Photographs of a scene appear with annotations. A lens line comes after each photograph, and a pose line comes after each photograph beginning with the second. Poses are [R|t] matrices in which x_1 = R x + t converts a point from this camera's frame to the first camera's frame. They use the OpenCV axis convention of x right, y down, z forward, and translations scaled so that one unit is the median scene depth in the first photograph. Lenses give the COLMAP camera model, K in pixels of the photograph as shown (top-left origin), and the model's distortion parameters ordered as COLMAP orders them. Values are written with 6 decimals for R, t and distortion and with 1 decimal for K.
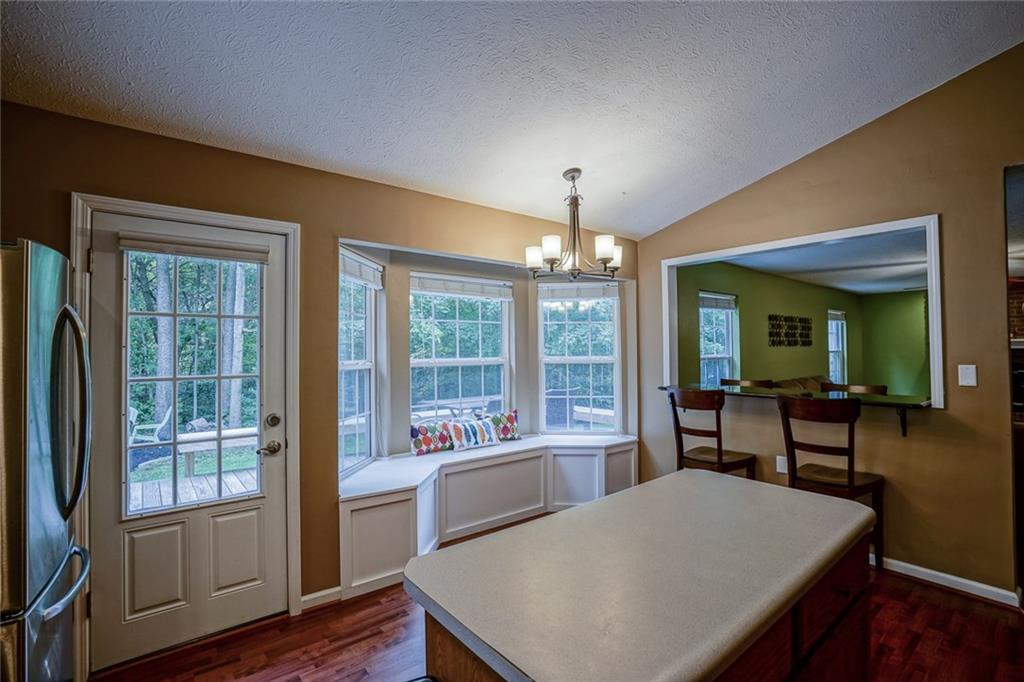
lens RADIAL K [[472.4, 0, 513.3], [0, 472.4, 338.5], [0, 0, 1]] dist [-0.055166, 0.019074]
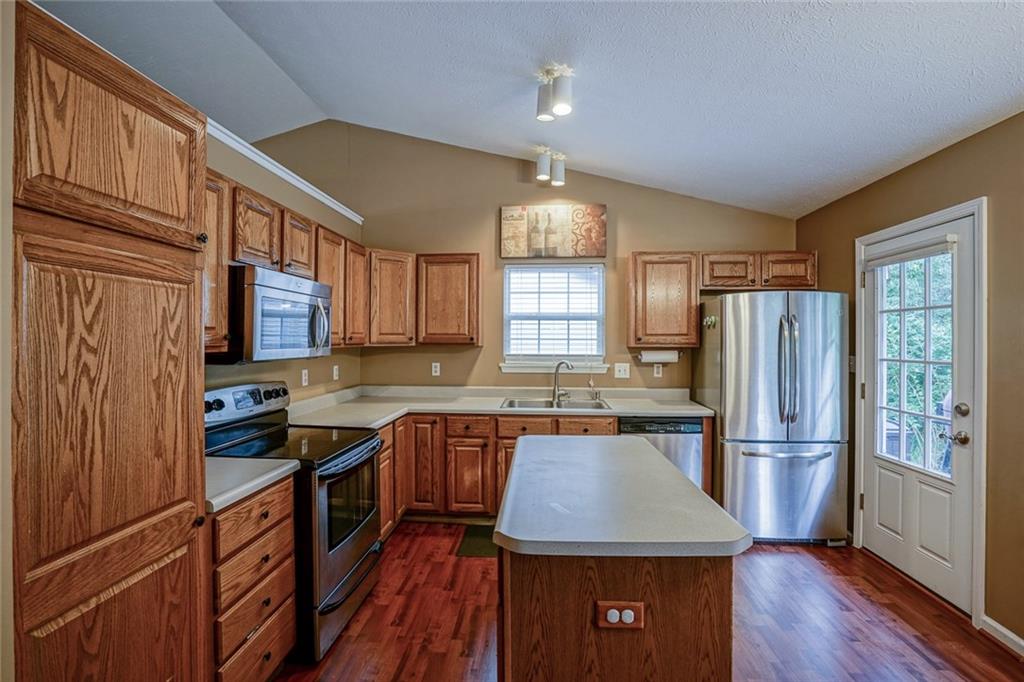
lens RADIAL K [[472.4, 0, 507.5], [0, 472.4, 339.5], [0, 0, 1]] dist [-0.055166, 0.019074]
pose [[-0.687625, 0.004807, -0.726050, 0.529335], [0.020019, 0.999723, -0.012340, 0.012972], [0.725790, -0.023020, -0.687531, 0.617086]]
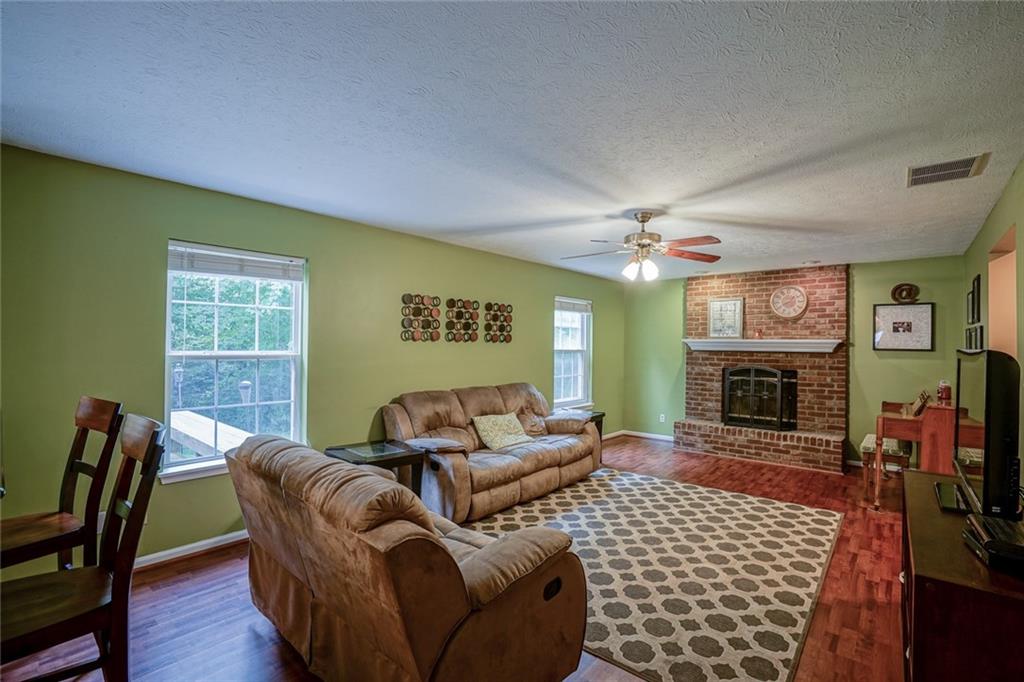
lens RADIAL K [[472.4, 0, 507.4], [0, 472.4, 345.1], [0, 0, 1]] dist [-0.055166, 0.019074]
pose [[0.983938, 0.020083, 0.177379, 0.958146], [-0.024501, 0.999441, 0.022752, 0.005358], [-0.176823, -0.026732, 0.983880, 0.485163]]
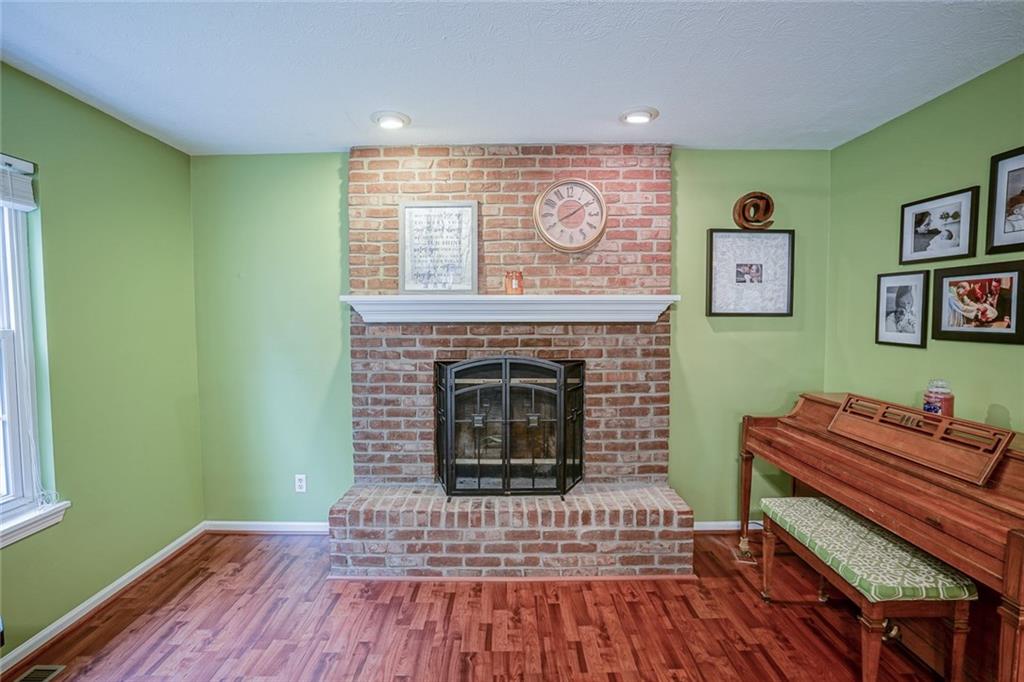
lens RADIAL K [[472.4, 0, 507.5], [0, 472.4, 337.6], [0, 0, 1]] dist [-0.055166, 0.019074]
pose [[0.626604, -0.028597, 0.778813, 1.515512], [-0.021298, 0.998325, 0.053793, 0.026507], [-0.779047, -0.050294, 0.624946, 1.452030]]
